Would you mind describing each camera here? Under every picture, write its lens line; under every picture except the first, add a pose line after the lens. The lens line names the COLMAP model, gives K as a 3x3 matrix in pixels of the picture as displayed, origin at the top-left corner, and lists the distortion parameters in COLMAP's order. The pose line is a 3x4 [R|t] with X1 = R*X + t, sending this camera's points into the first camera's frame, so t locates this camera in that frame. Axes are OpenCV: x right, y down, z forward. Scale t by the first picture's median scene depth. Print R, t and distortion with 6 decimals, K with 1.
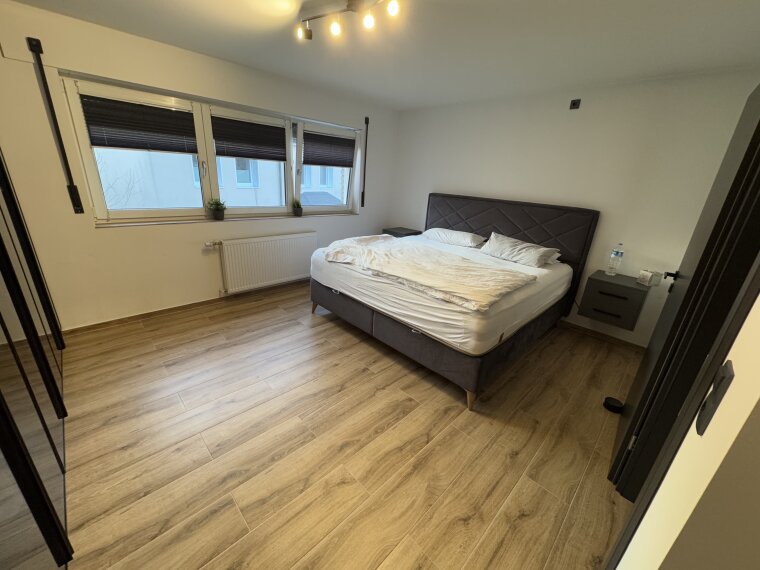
lens RADIAL K [[303.0, 0, 380.3], [0, 303.0, 284.6], [0, 0, 1]] dist [-0.002348, -0.000051]
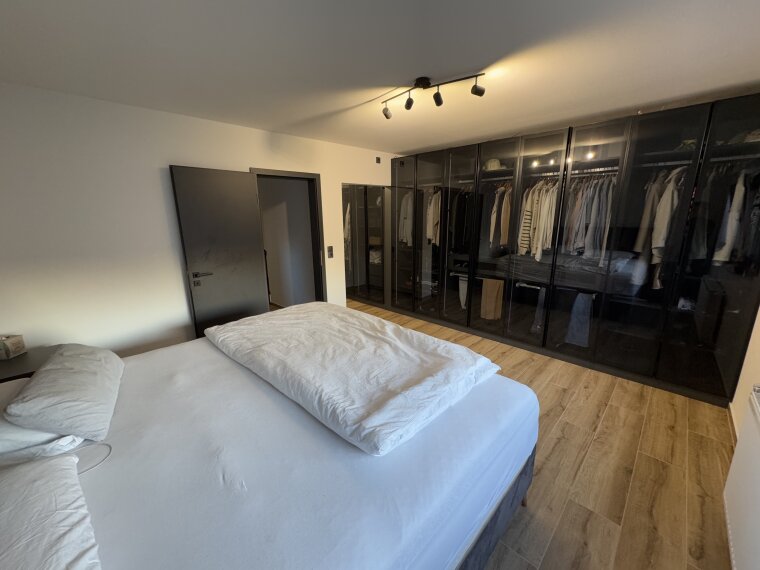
lens RADIAL K [[303.0, 0, 380.2], [0, 303.0, 284.1], [0, 0, 1]] dist [-0.002348, -0.000051]
pose [[-0.998544, -0.046993, -0.026479, 0.046739], [-0.053853, 0.840675, 0.538856, -0.589602], [-0.003063, 0.539497, -0.841982, 1.585306]]
